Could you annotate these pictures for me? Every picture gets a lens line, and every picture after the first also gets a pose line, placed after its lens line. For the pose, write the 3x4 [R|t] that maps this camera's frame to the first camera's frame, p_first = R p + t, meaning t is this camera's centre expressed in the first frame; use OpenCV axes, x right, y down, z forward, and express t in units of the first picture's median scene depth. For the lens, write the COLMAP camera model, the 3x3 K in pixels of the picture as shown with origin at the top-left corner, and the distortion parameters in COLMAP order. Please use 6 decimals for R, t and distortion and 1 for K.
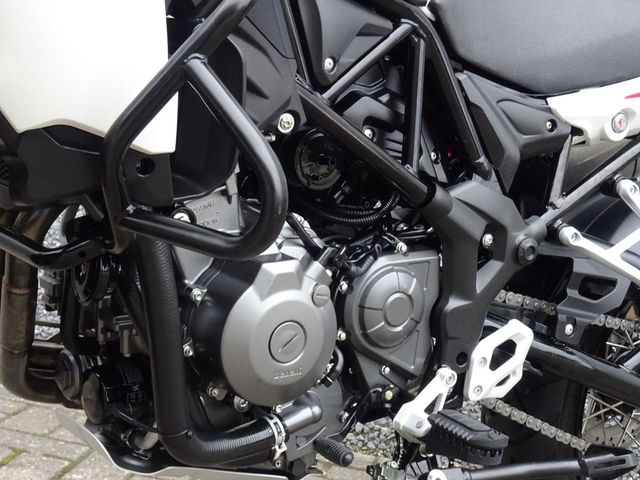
lens RADIAL K [[1301.1, 0, 319.9], [0, 1301.1, 239.8], [0, 0, 1]] dist [0.106320, 0.000000]
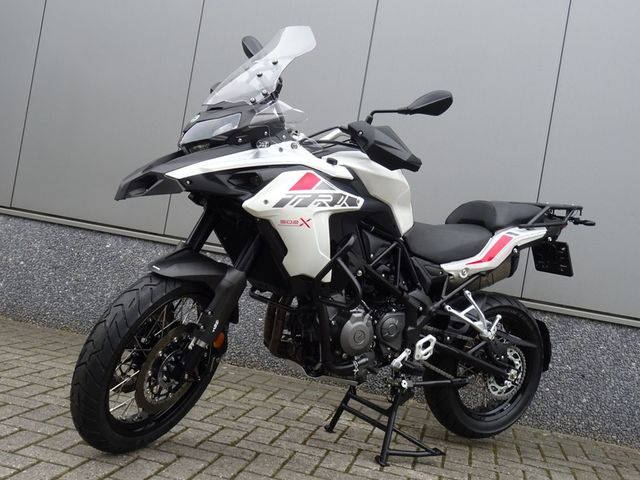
lens RADIAL K [[722.5, 0, 320.6], [0, 722.5, 239.3], [0, 0, 1]] dist [-0.092211, 0.000000]
pose [[0.998420, 0.007808, -0.055647, -0.020649], [-0.014014, 0.993608, -0.112016, 0.033572], [0.054417, 0.112619, 0.992147, -0.819994]]
